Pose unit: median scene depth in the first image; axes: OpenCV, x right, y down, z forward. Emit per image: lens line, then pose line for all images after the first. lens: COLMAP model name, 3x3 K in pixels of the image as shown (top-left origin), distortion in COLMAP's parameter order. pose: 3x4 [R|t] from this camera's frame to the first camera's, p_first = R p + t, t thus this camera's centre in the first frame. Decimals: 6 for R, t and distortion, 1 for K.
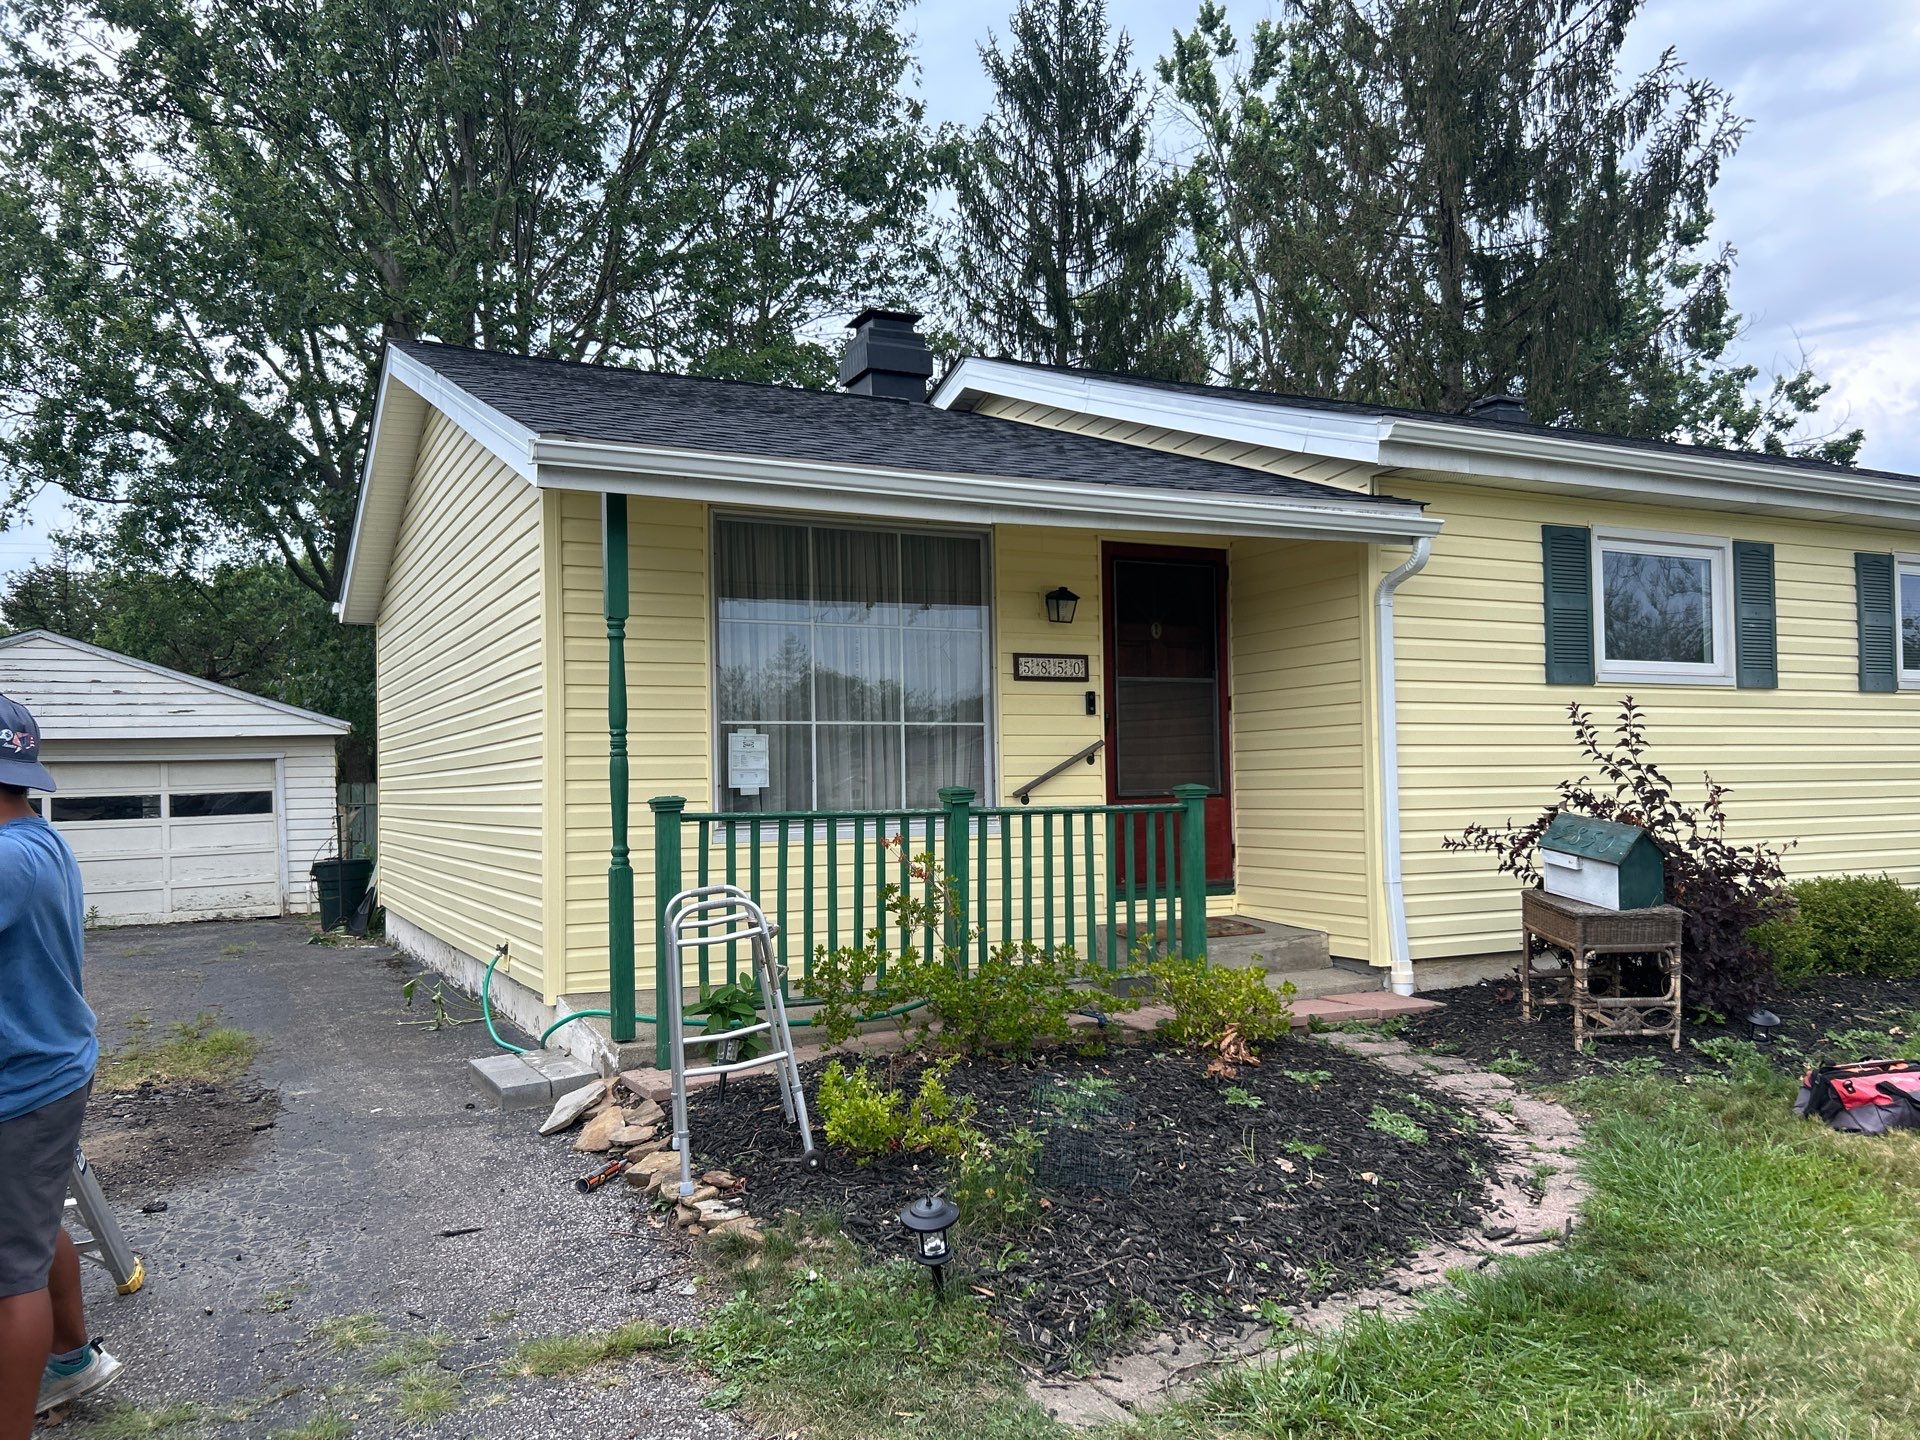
lens RADIAL K [[1595.5, 0, 1052.0], [0, 1595.5, 797.8], [0, 0, 1]] dist [0.076205, -0.132342]
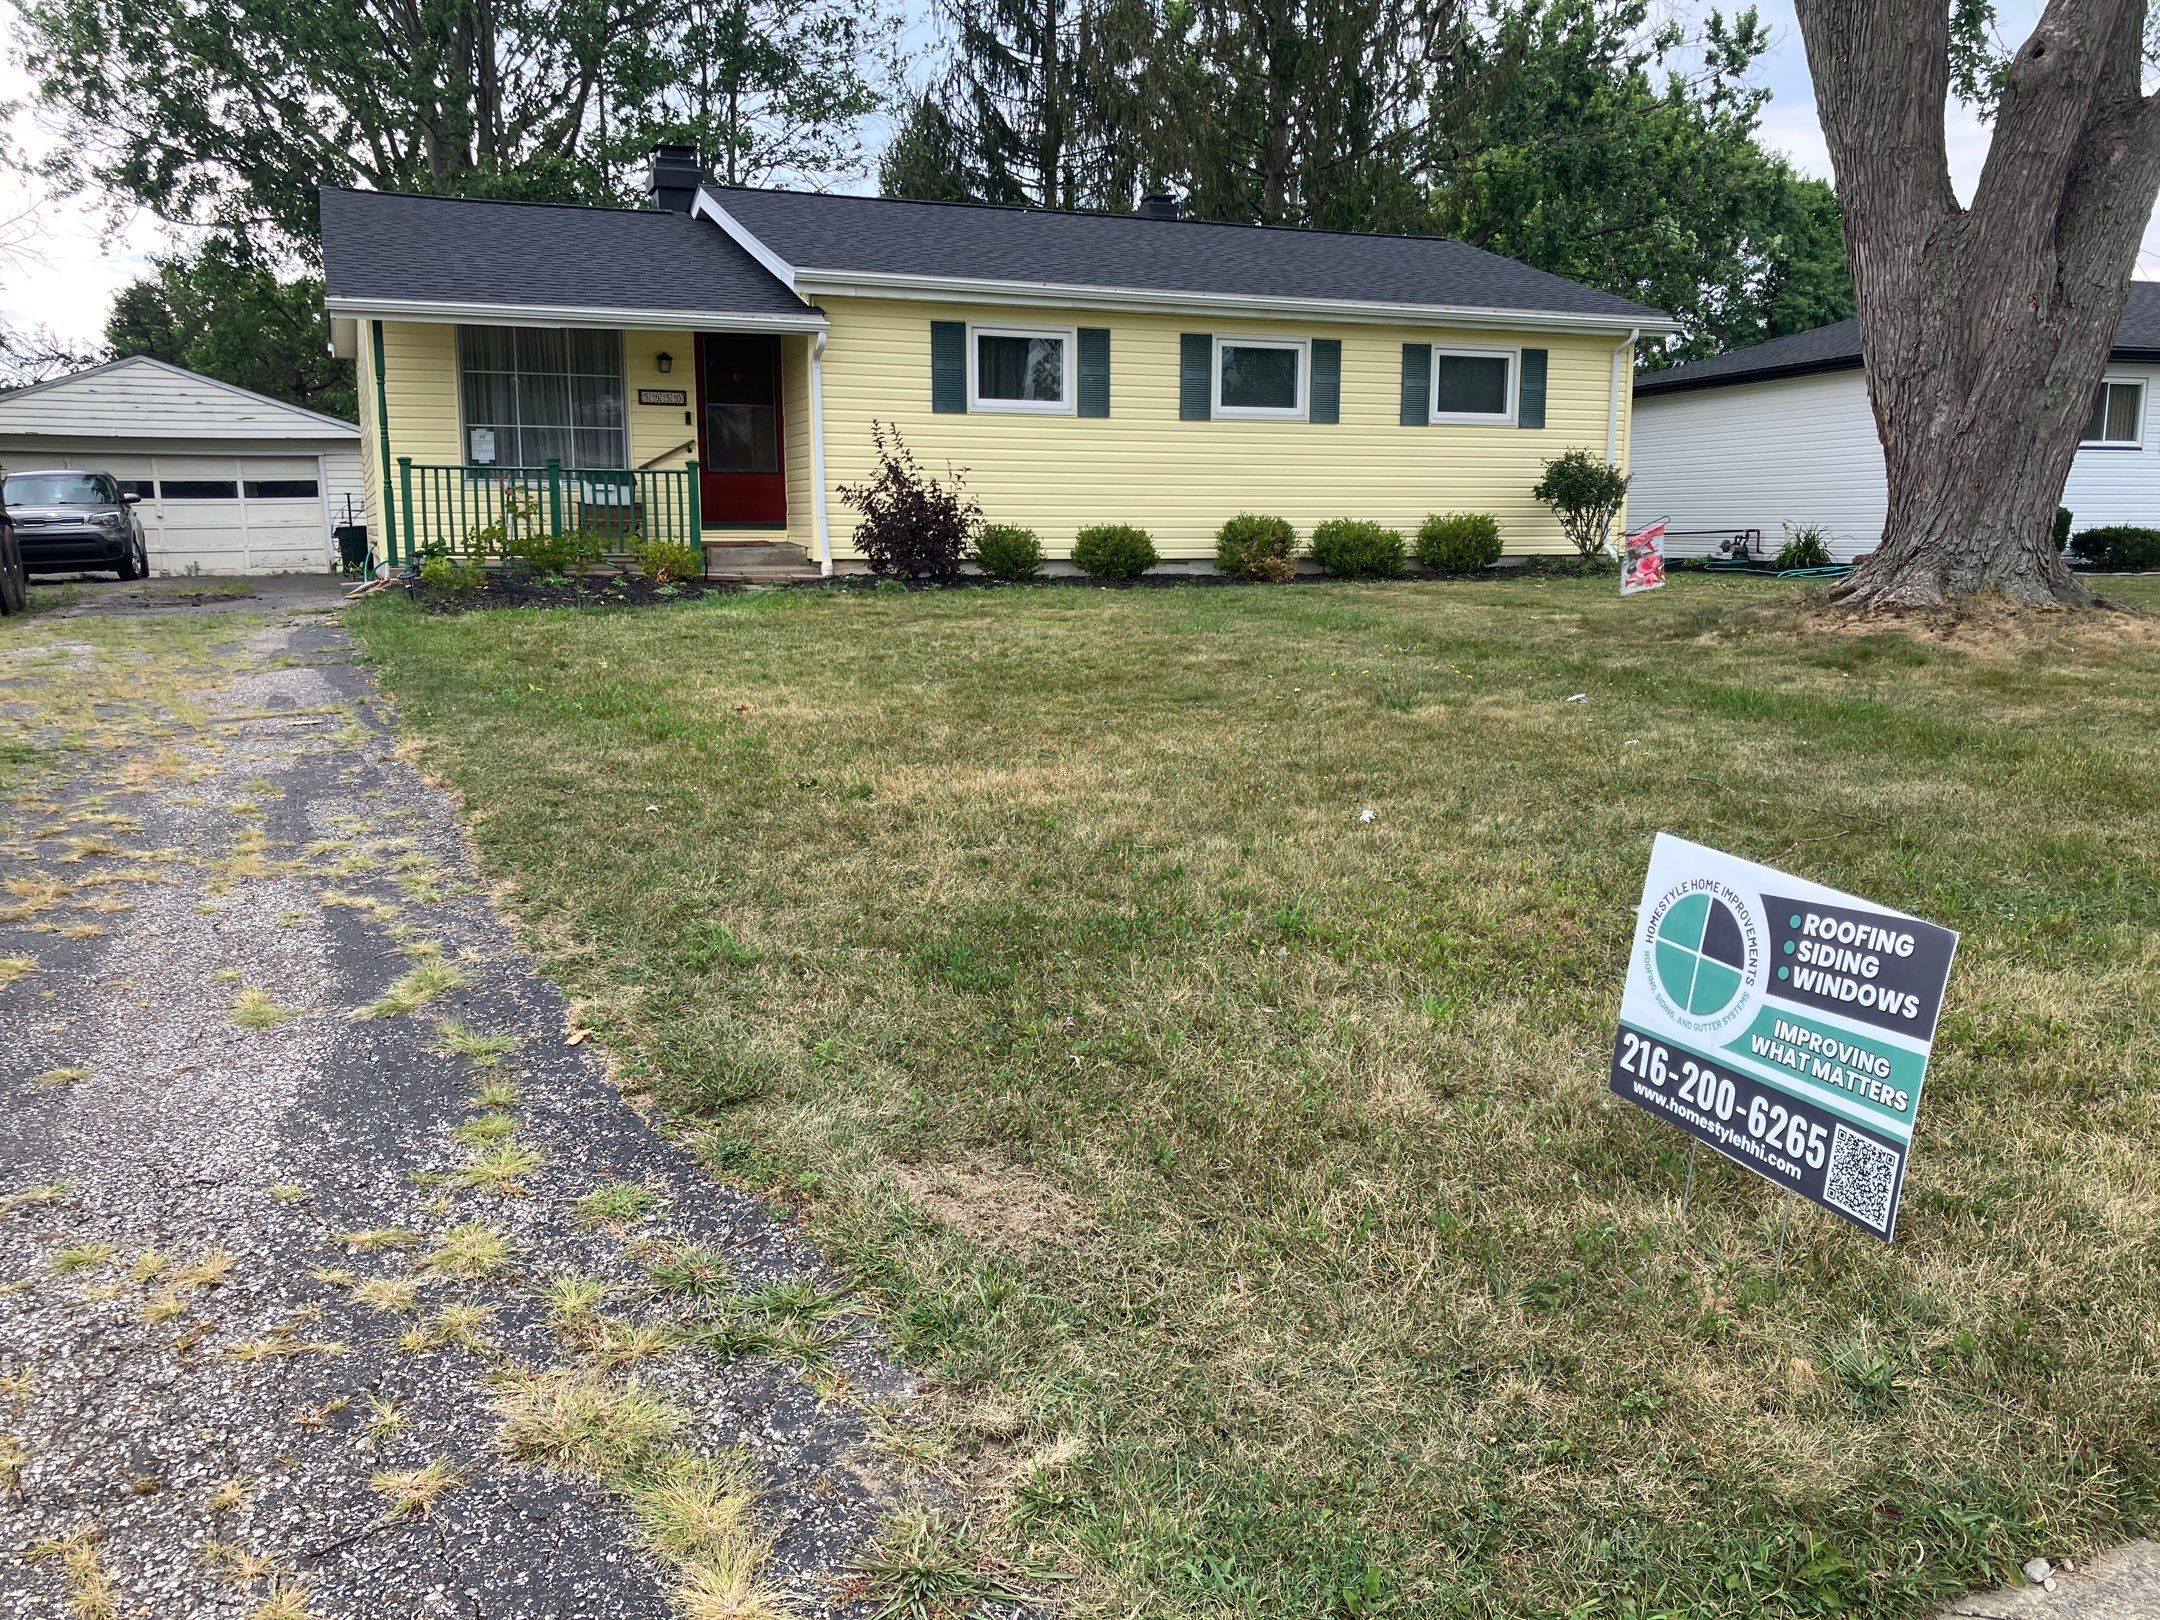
lens RADIAL K [[1794.9, 0, 1183.5], [0, 1794.9, 897.5], [0, 0, 1]] dist [0.076205, -0.132342]
pose [[0.998136, 0.026621, -0.054926, 0.556846], [-0.015340, 0.980401, 0.196416, 0.048786], [0.059078, -0.195207, 0.978981, -0.855553]]
